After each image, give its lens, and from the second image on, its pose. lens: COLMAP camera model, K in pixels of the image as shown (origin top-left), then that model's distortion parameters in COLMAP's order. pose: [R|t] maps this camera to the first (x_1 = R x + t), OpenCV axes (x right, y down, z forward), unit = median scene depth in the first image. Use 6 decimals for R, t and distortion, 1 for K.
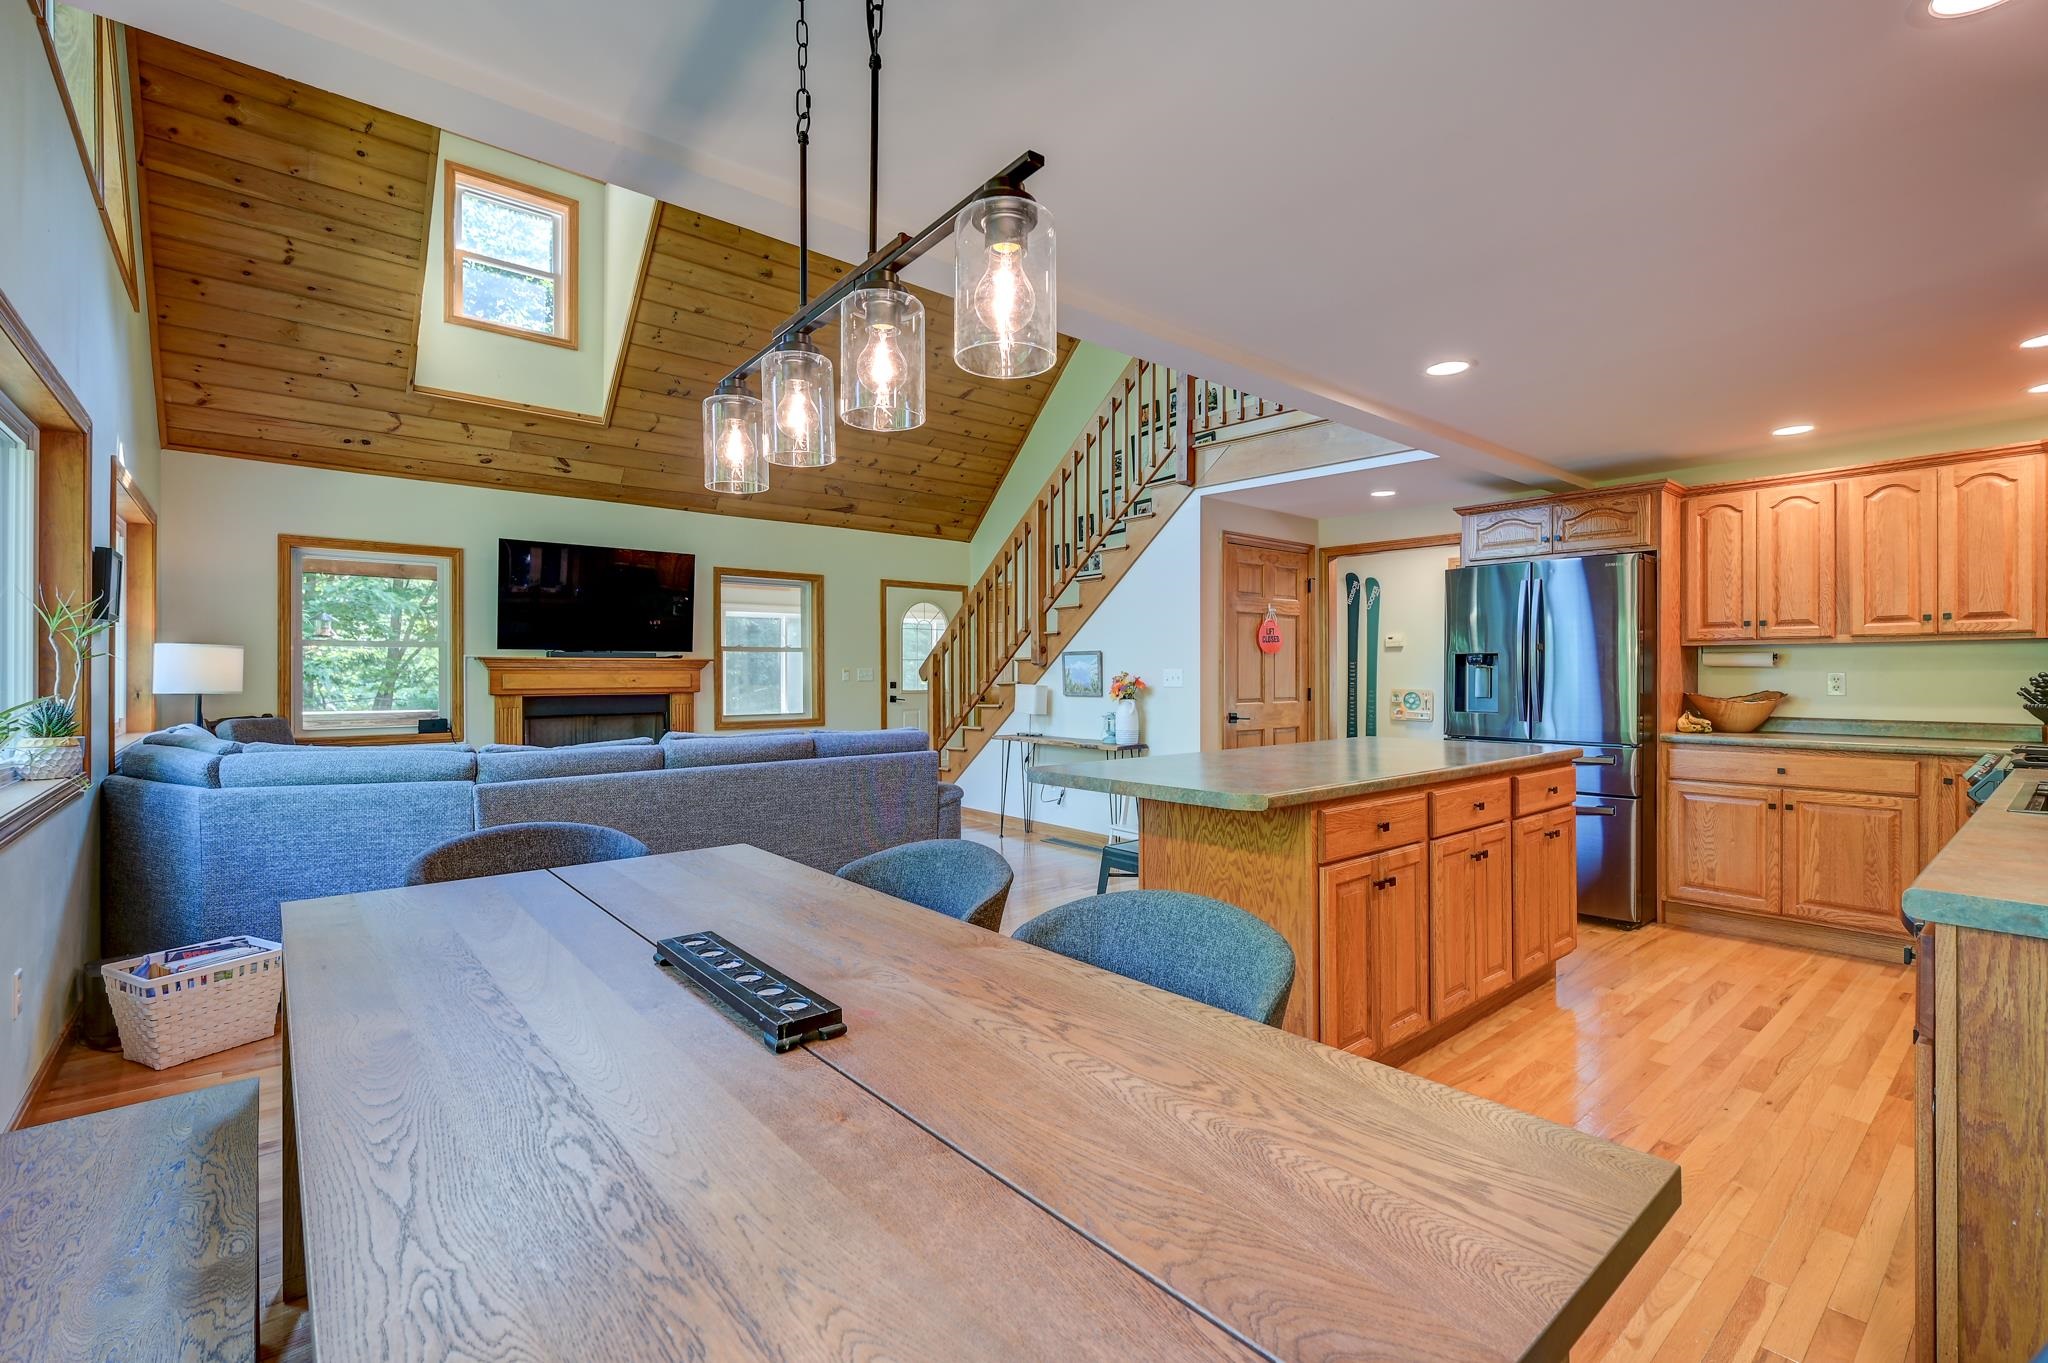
lens RADIAL K [[899.8, 0, 1026.7], [0, 899.8, 672.6], [0, 0, 1]] dist [-0.000676, 0.000562]
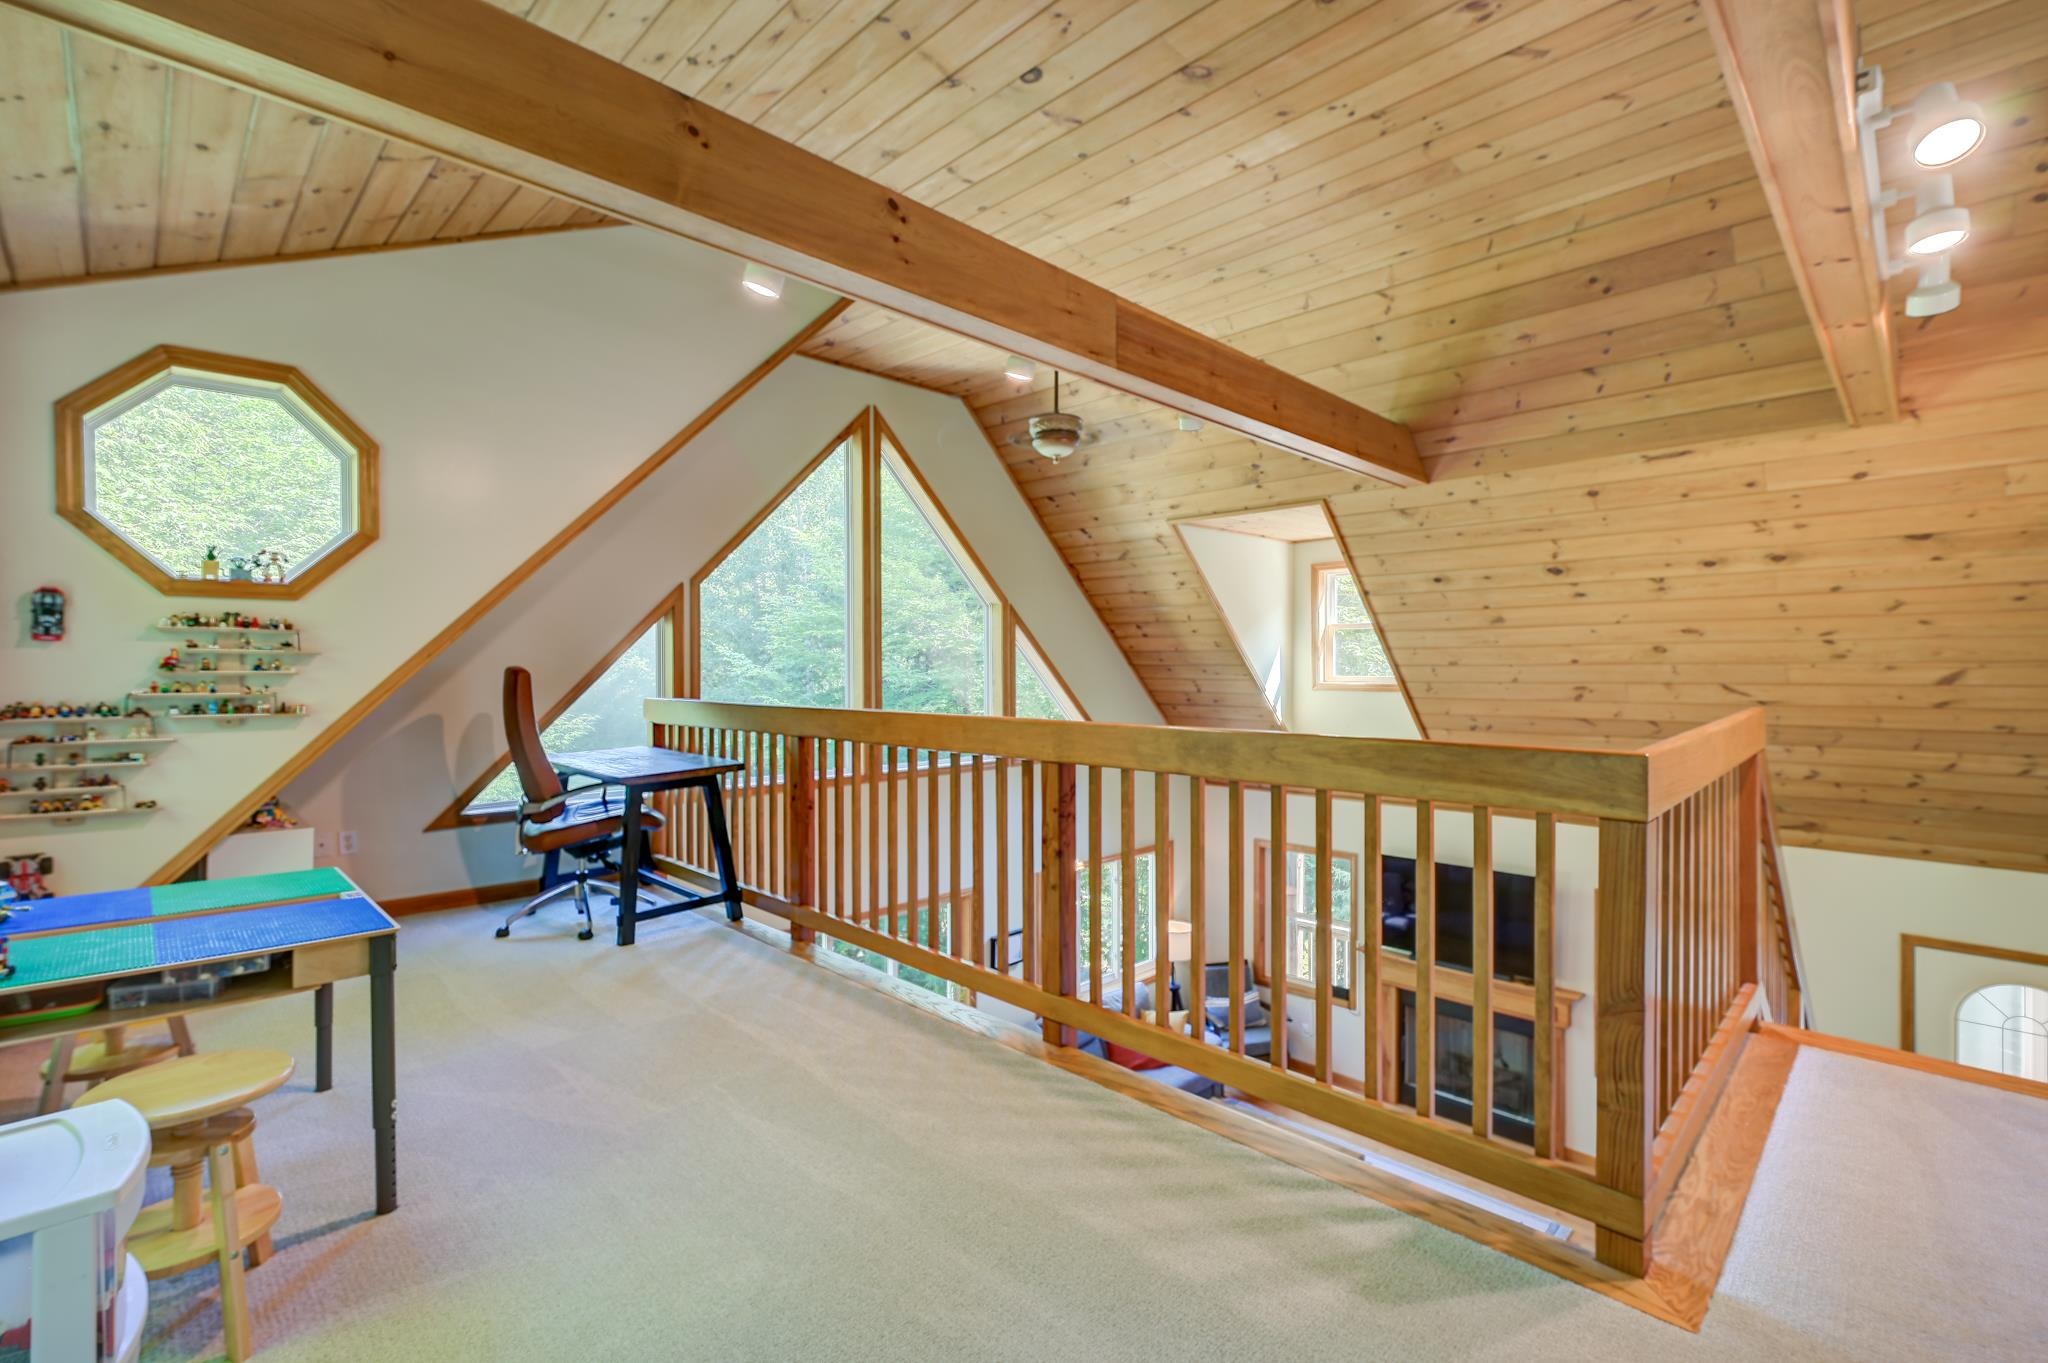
lens RADIAL K [[909.3, 0, 1025.7], [0, 909.3, 671.0], [0, 0, 1]] dist [-0.001405, 0.000681]
pose [[0.076396, 0.002734, -0.997074, 0.581358], [0.003300, 0.999990, 0.002994, -0.398442], [0.997072, -0.003519, 0.076386, 0.464247]]
